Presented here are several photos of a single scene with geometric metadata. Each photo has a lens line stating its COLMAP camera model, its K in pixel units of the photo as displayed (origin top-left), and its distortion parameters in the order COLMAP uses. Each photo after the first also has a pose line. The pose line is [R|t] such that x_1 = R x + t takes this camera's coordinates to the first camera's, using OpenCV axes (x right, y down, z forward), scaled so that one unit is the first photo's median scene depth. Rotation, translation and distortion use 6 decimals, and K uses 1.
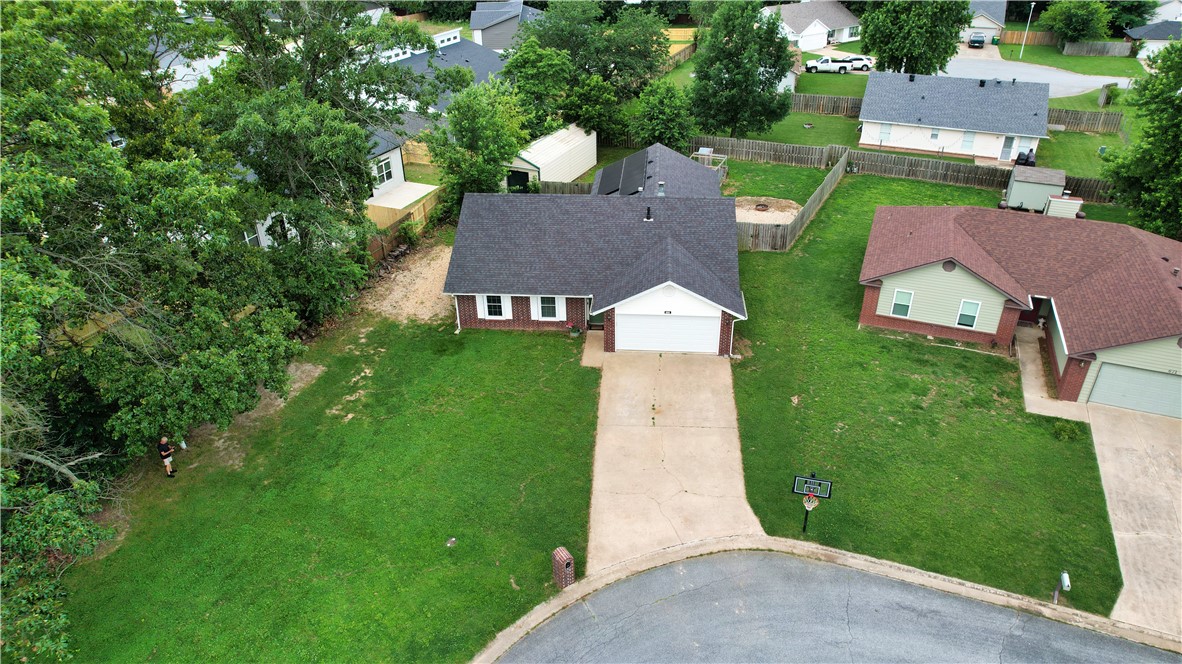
lens RADIAL K [[770.7, 0, 591.0], [0, 770.7, 332.0], [0, 0, 1]] dist [-0.027190, 0.000771]
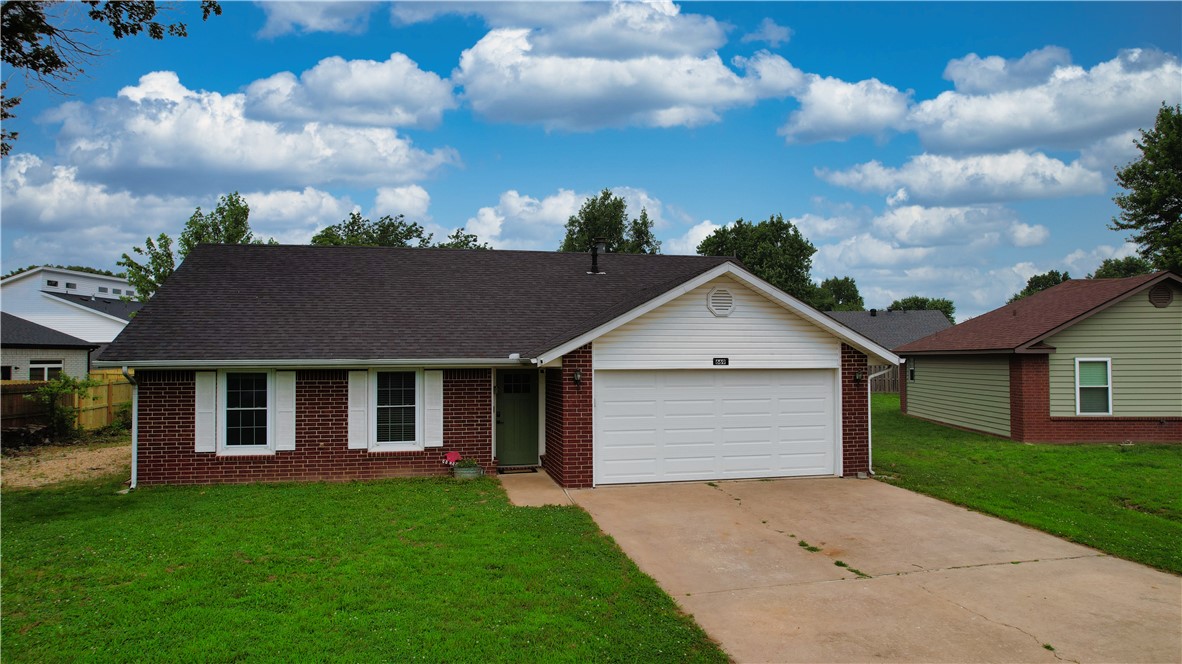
lens RADIAL K [[770.7, 0, 591.0], [0, 770.7, 332.0], [0, 0, 1]] dist [-0.027190, 0.000771]
pose [[0.957178, 0.008741, 0.289367, -0.073508], [0.144150, 0.852432, -0.502574, 0.141885], [-0.251059, 0.522765, 0.814669, 0.636850]]
